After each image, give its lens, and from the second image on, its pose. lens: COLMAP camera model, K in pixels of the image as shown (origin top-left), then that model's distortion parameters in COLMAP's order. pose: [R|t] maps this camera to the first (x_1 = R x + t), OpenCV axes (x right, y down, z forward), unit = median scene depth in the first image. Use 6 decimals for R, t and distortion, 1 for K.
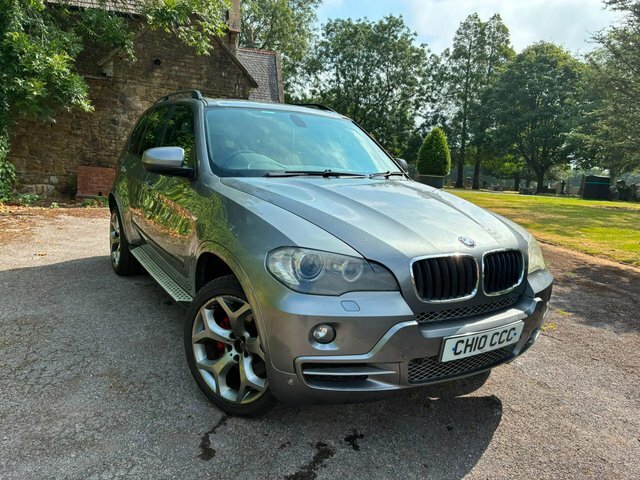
lens RADIAL K [[486.1, 0, 324.9], [0, 486.1, 242.0], [0, 0, 1]] dist [0.045927, -0.046836]
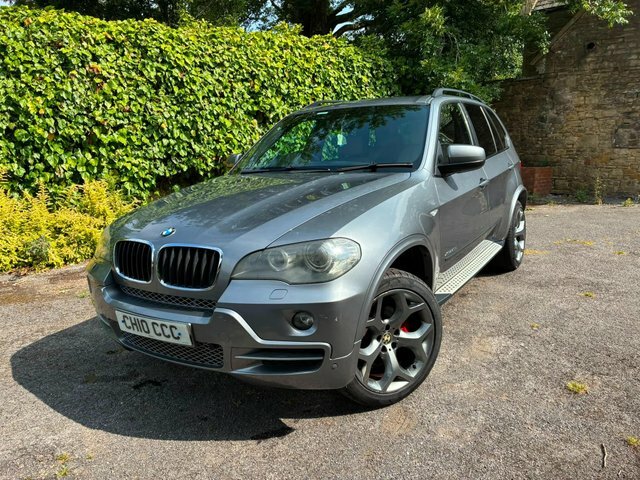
lens RADIAL K [[486.0, 0, 318.5], [0, 486.0, 246.0], [0, 0, 1]] dist [0.049299, -0.062882]
pose [[0.441088, 0.100335, -0.891838, 0.457515], [-0.093540, 0.993458, 0.065504, -0.022711], [0.892576, 0.054530, 0.447588, 0.277223]]
